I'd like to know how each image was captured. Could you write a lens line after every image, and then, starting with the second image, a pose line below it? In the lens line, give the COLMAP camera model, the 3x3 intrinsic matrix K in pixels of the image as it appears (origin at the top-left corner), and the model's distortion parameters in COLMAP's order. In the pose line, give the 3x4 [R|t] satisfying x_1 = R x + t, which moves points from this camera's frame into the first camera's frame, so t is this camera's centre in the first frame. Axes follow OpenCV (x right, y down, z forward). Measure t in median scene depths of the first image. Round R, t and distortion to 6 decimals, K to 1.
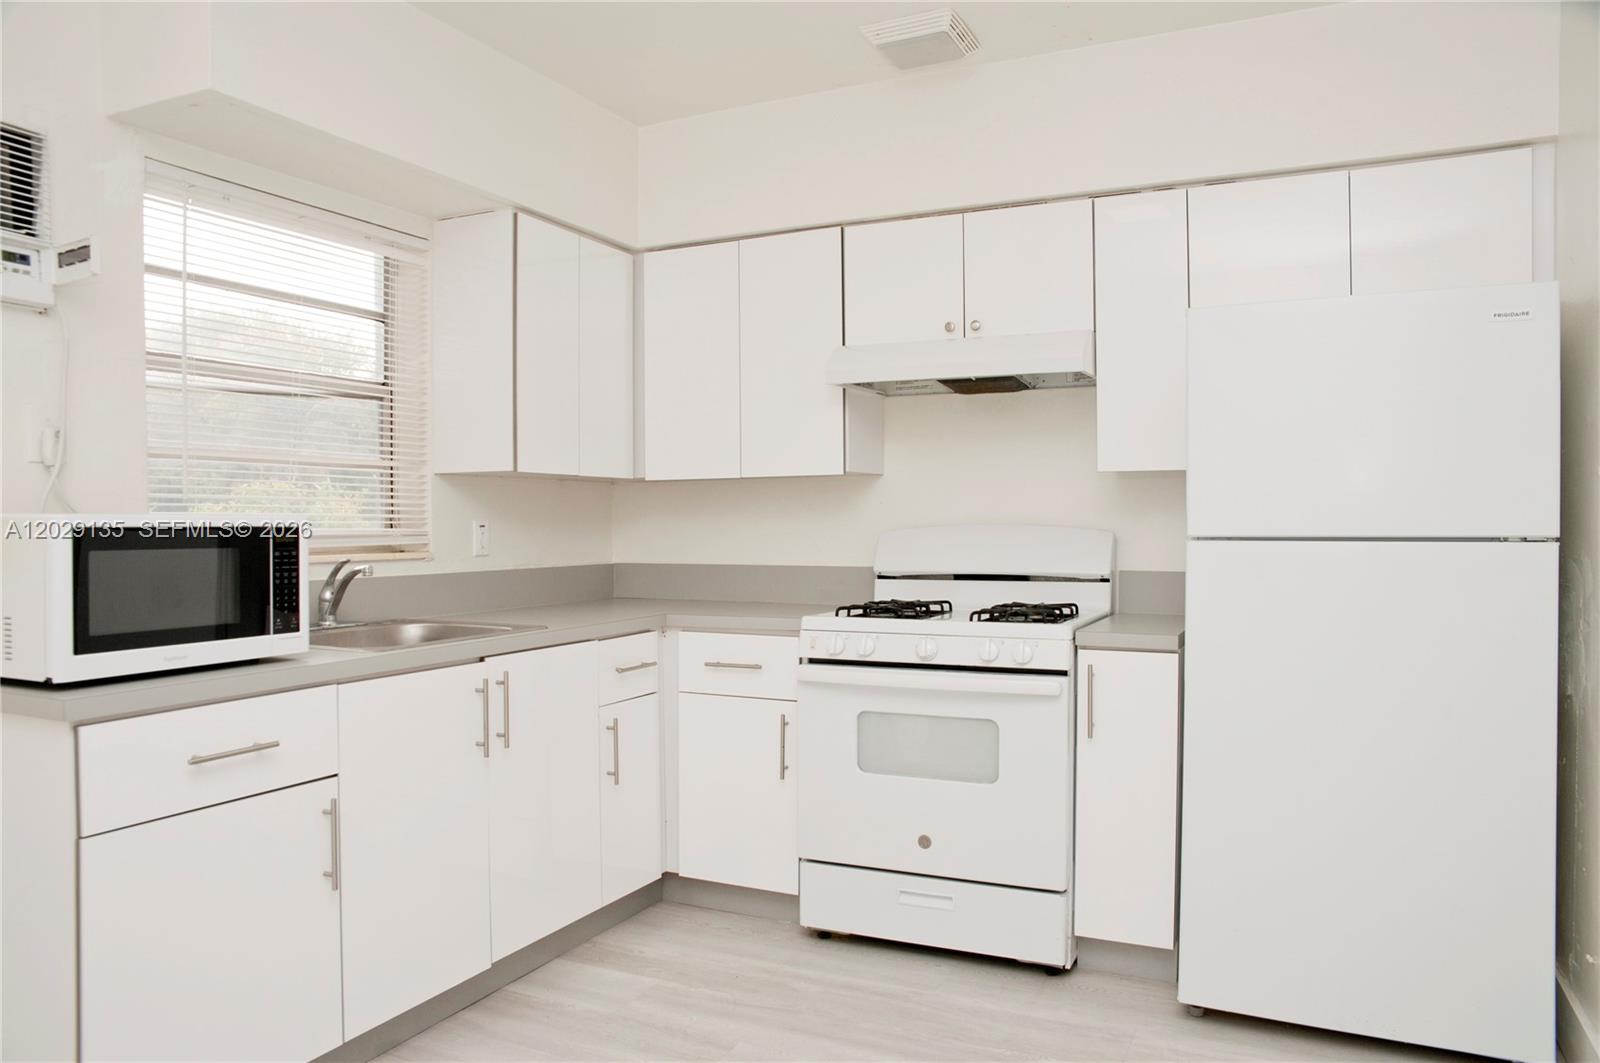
lens RADIAL K [[1113.1, 0, 798.2], [0, 1113.1, 538.2], [0, 0, 1]] dist [-0.107336, 0.086953]
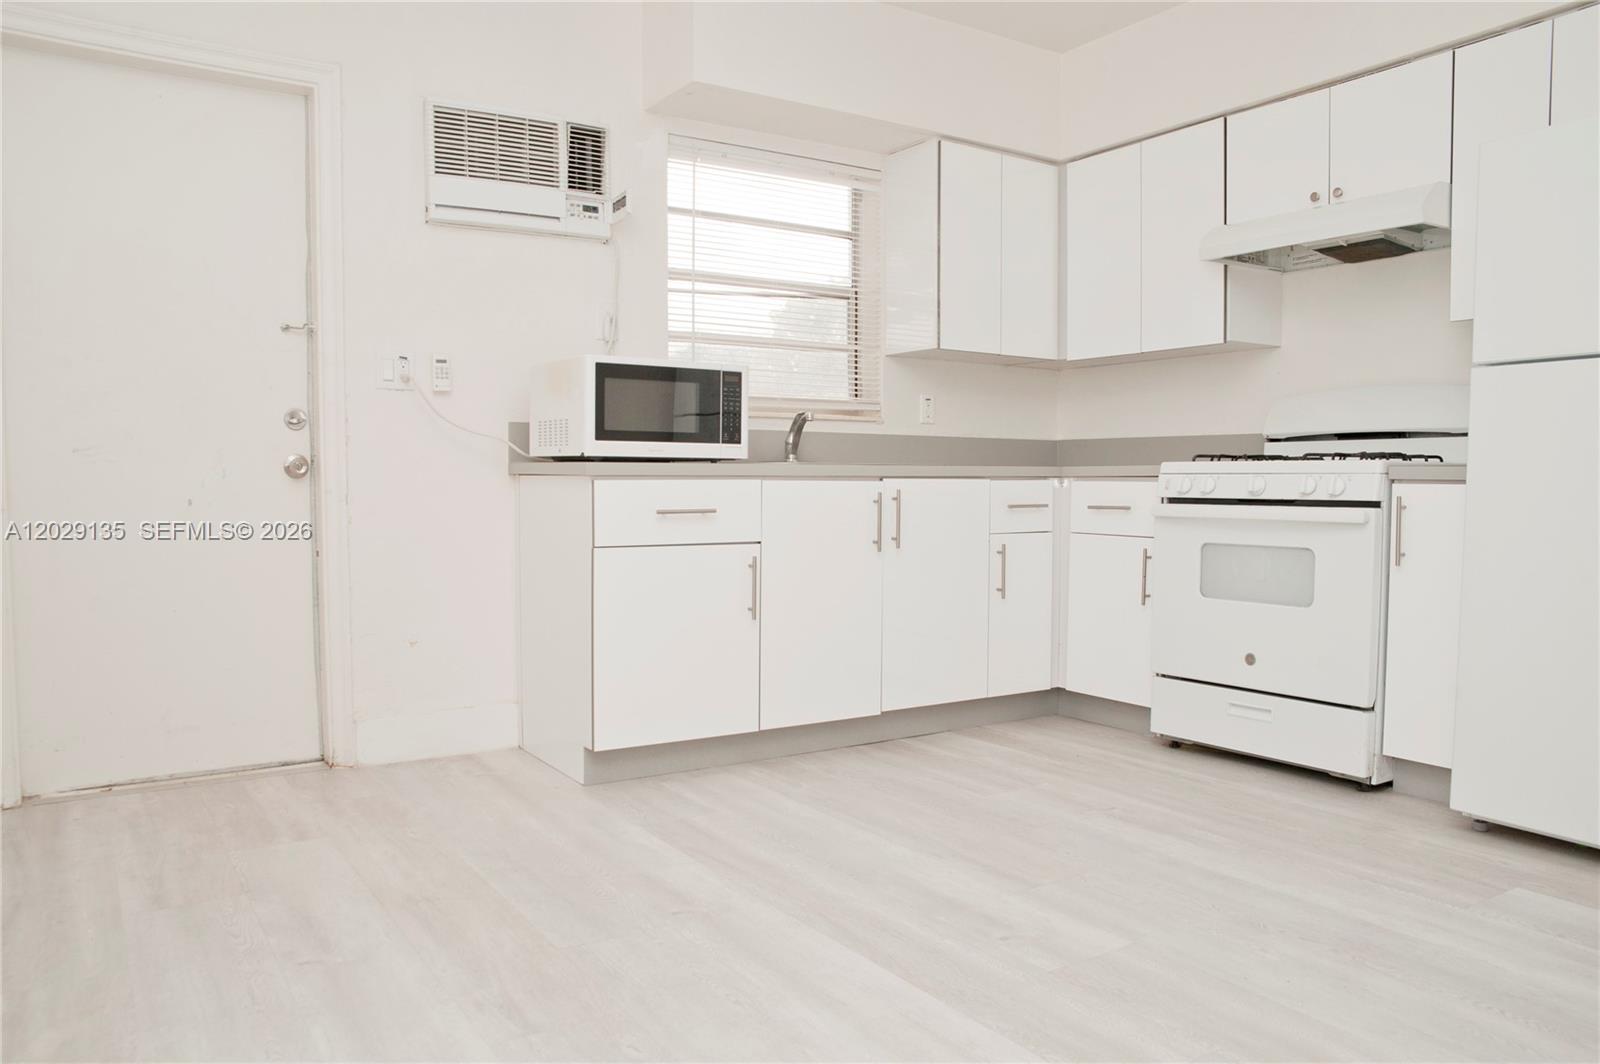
lens RADIAL K [[1135.2, 0, 800.0], [0, 1135.2, 532.0], [0, 0, 1]] dist [-0.119583, 0.102044]
pose [[0.856326, 0.032577, -0.515407, 0.304637], [-0.014168, 0.999115, 0.039611, 0.109380], [0.516241, -0.026618, 0.856030, -0.199107]]
